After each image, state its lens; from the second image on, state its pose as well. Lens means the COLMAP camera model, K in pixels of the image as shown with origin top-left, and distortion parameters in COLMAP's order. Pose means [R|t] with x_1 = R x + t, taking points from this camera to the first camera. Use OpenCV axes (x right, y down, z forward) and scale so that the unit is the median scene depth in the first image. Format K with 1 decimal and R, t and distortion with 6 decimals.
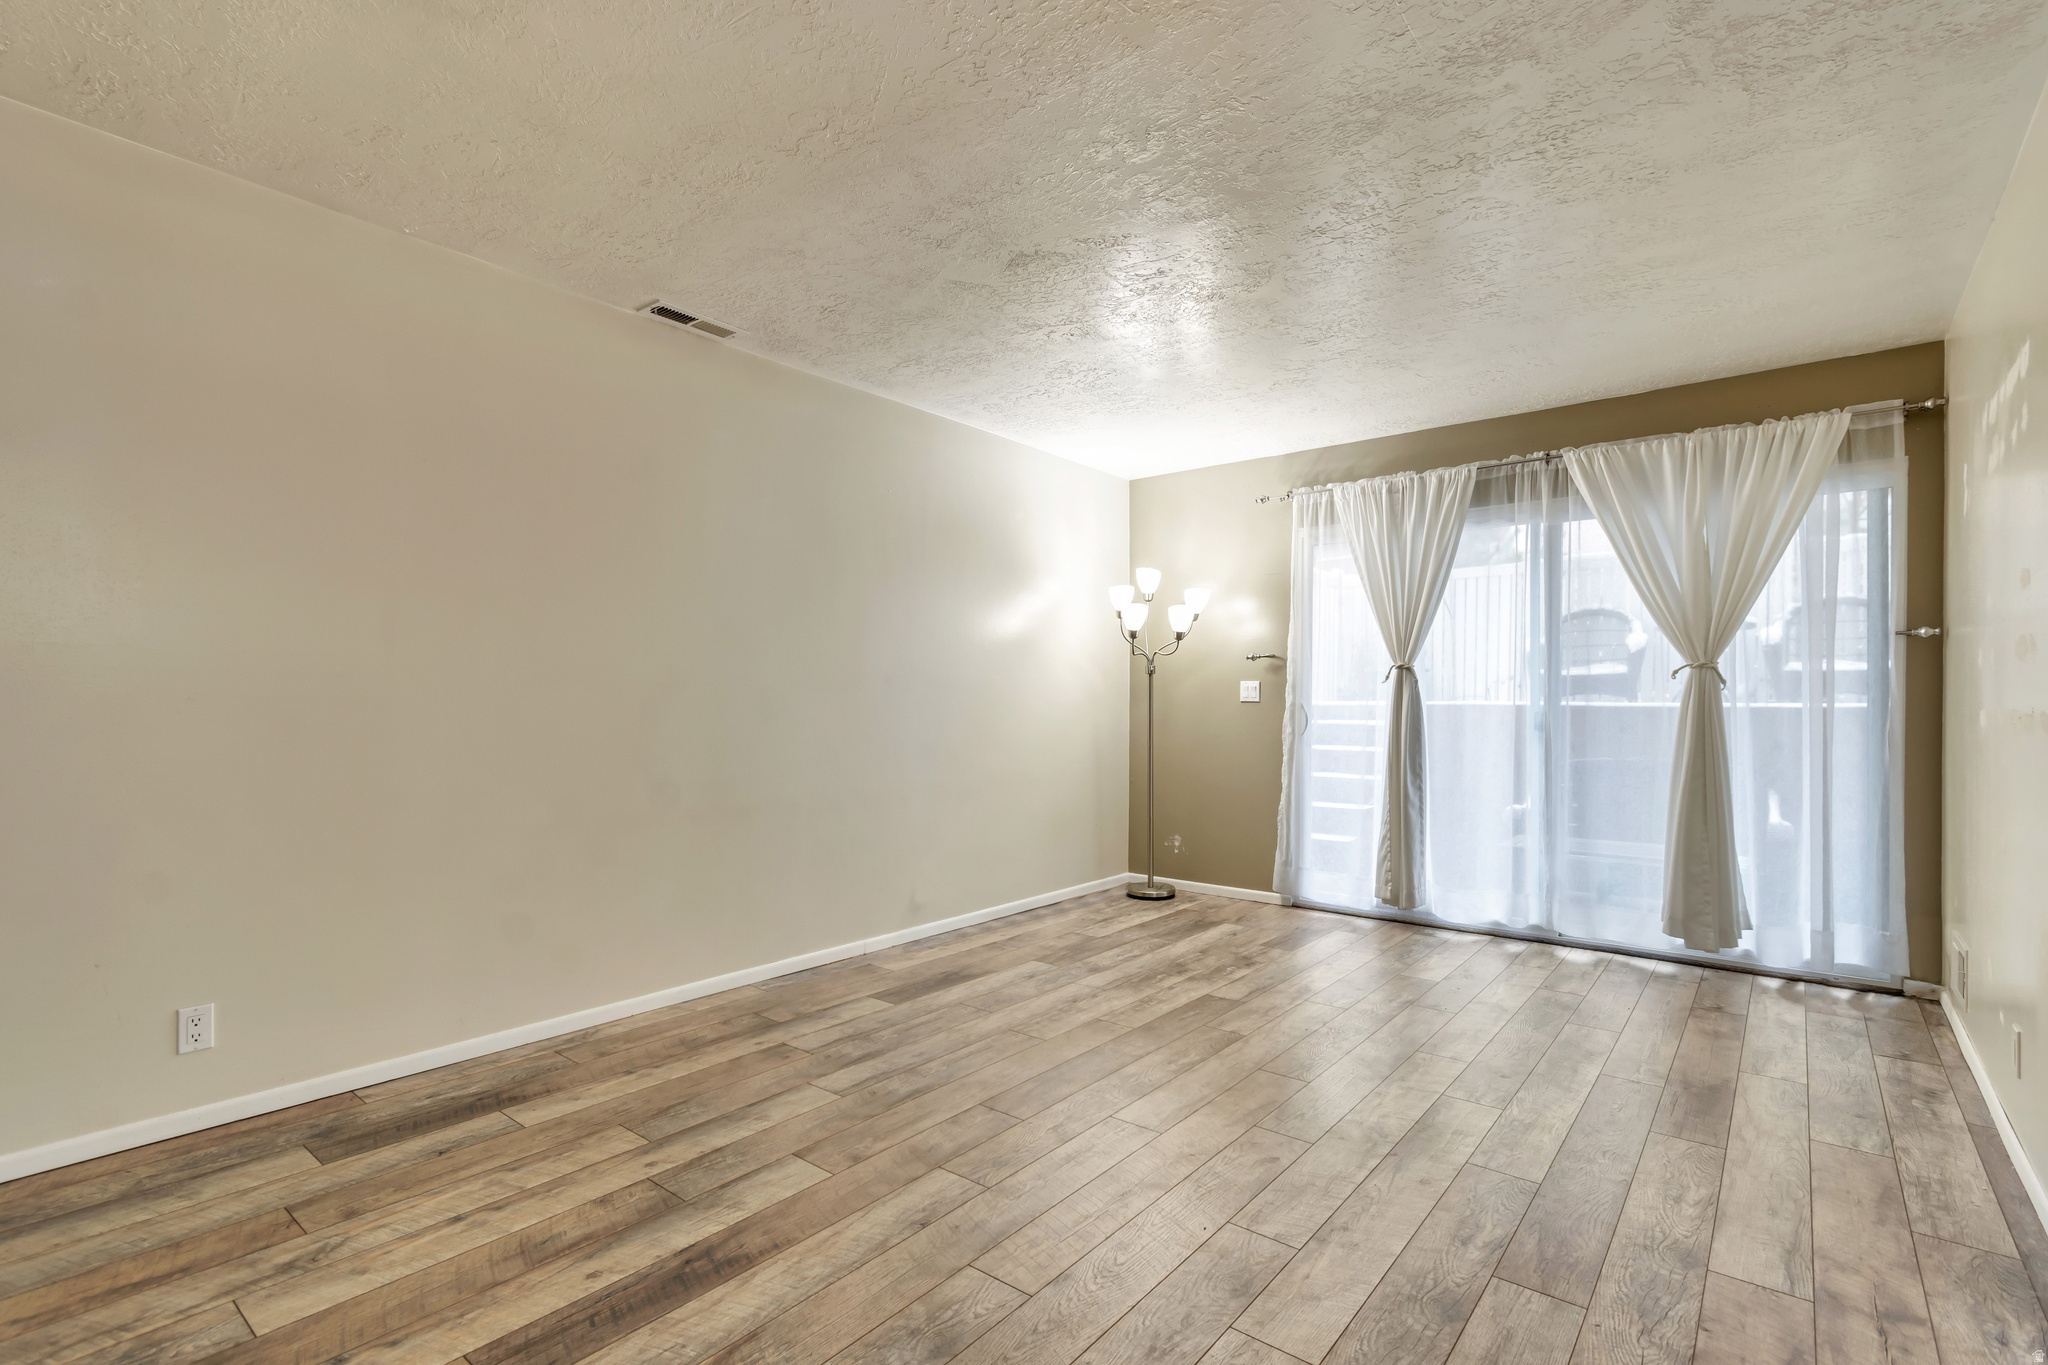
lens RADIAL K [[939.6, 0, 1015.4], [0, 939.6, 712.2], [0, 0, 1]] dist [-0.002855, 0.000172]
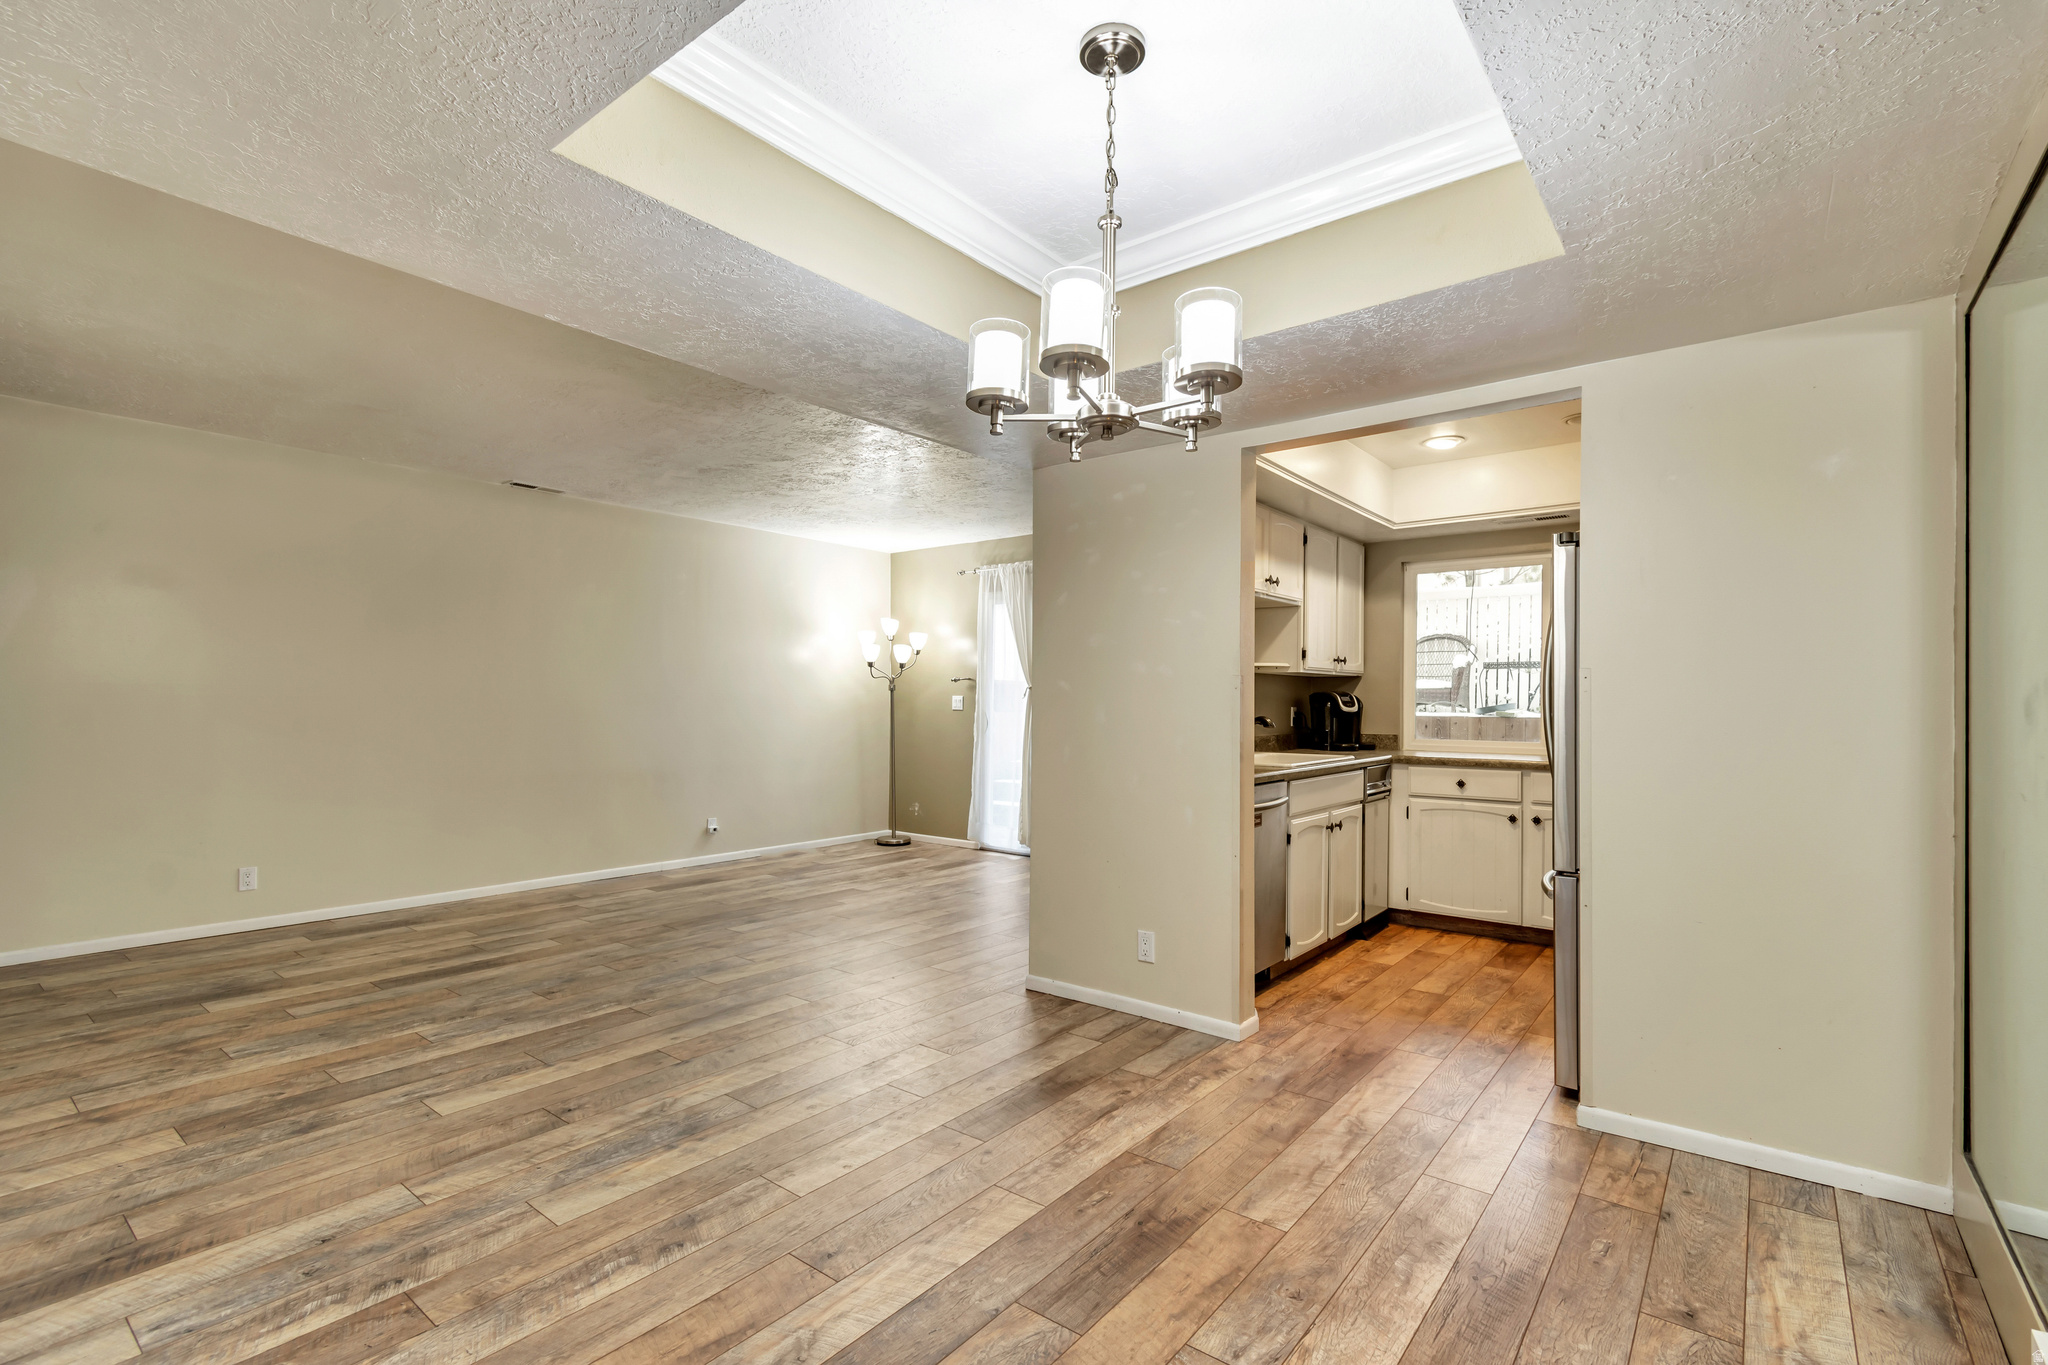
lens RADIAL K [[939.6, 0, 1022.8], [0, 939.6, 700.2], [0, 0, 1]] dist [-0.002855, 0.000172]
pose [[0.999904, 0.004400, 0.013155, 0.416369], [-0.004238, 0.999915, -0.012348, -0.010523], [-0.013208, 0.012291, 0.999837, -0.571064]]
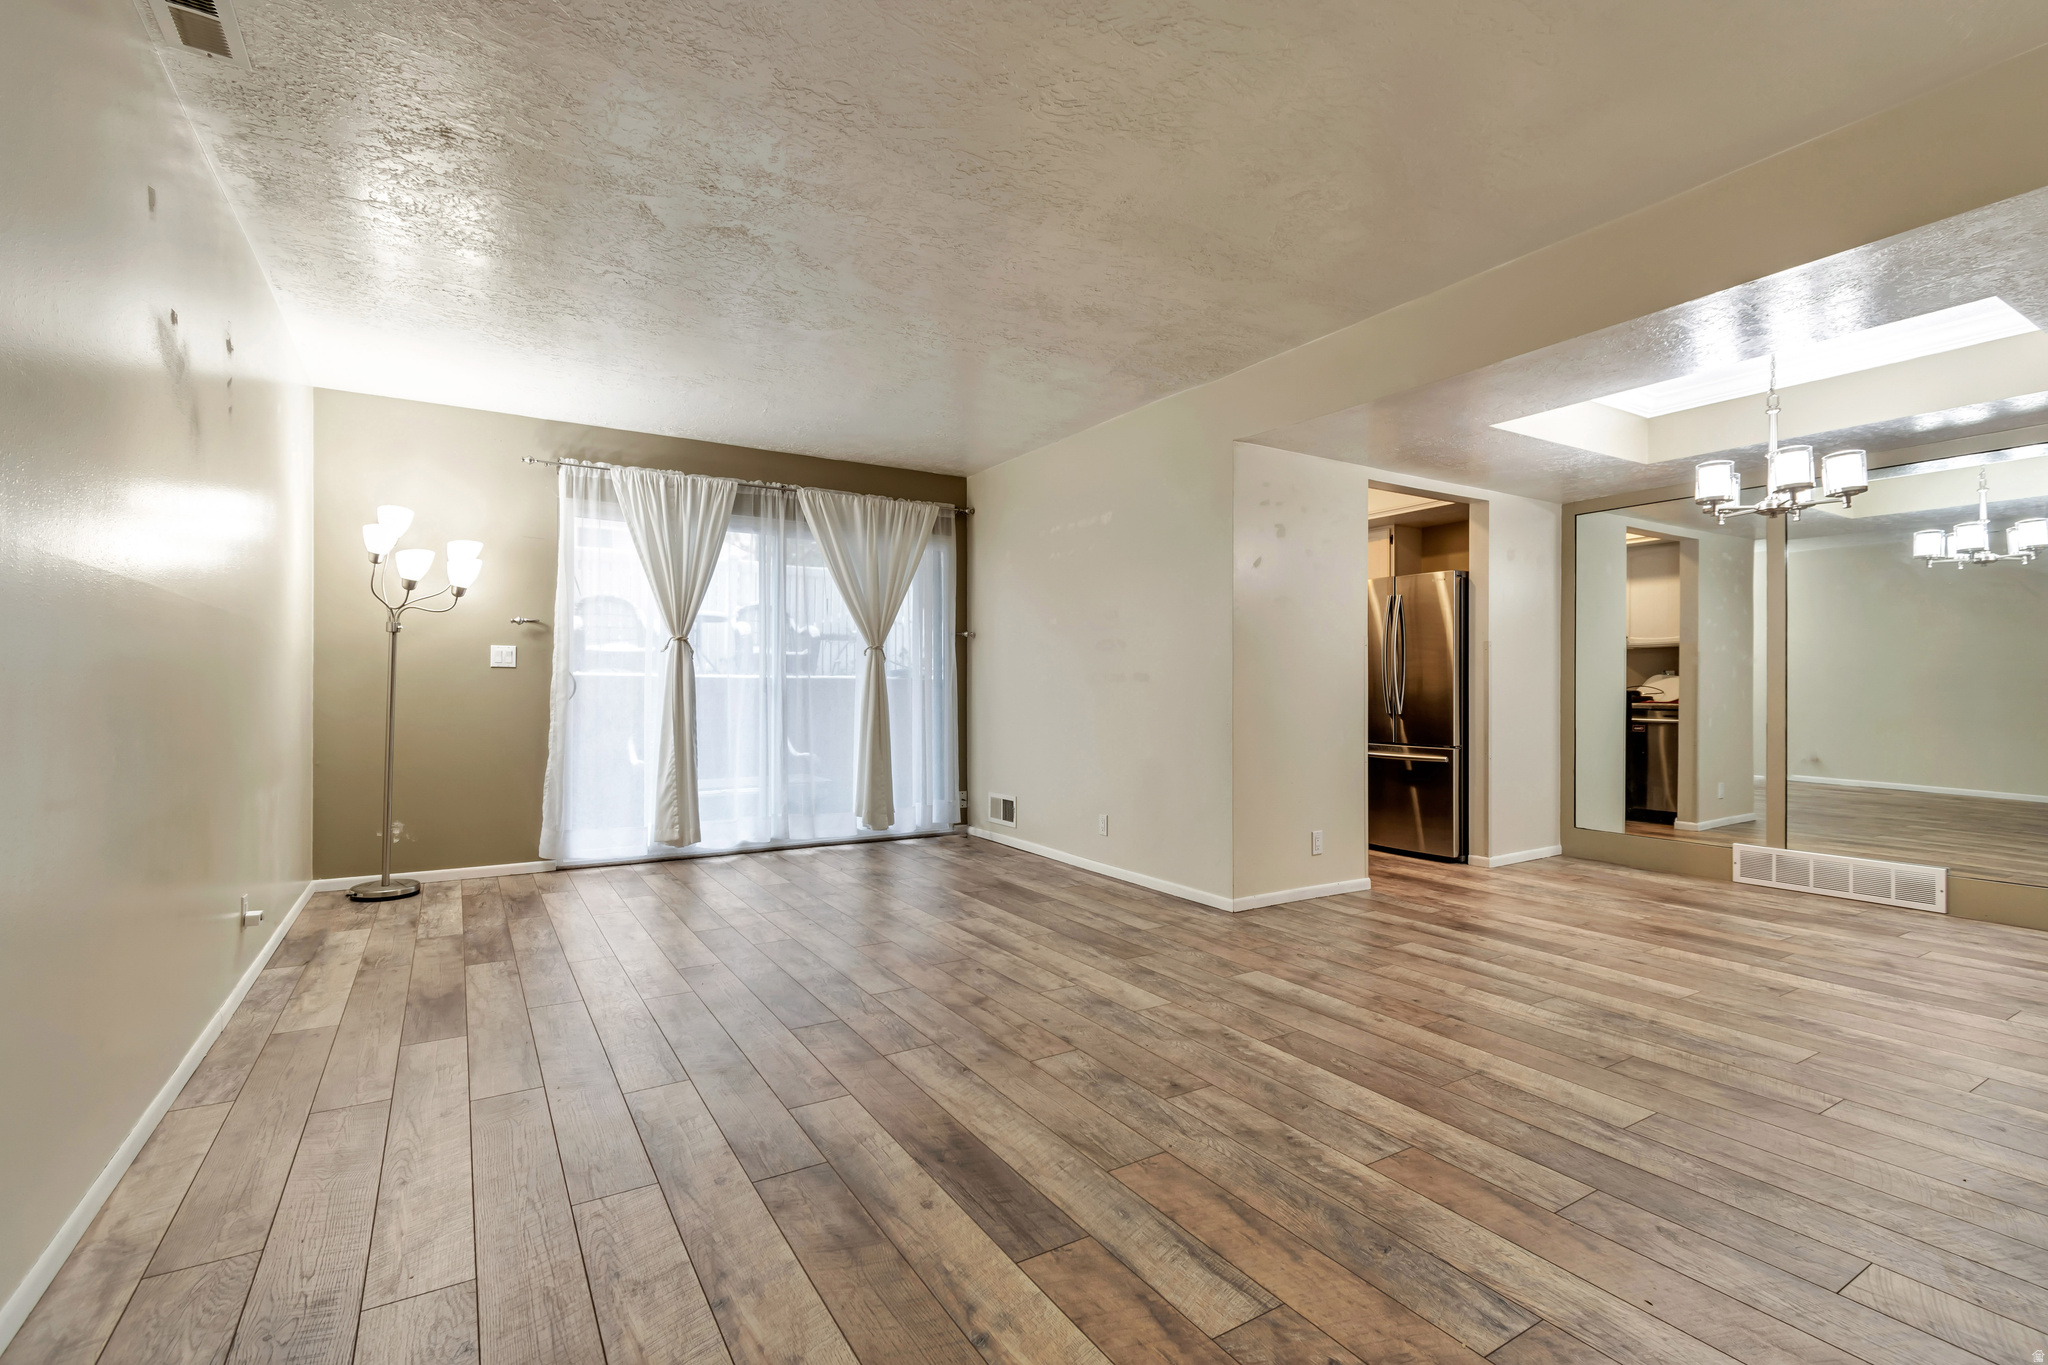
lens RADIAL K [[939.6, 0, 1014.4], [0, 939.6, 688.6], [0, 0, 1]] dist [-0.002855, 0.000172]
pose [[0.323391, -0.001208, 0.946265, -0.607949], [0.006978, 0.999975, -0.001108, 0.019328], [-0.946240, 0.006962, 0.323391, 0.255083]]
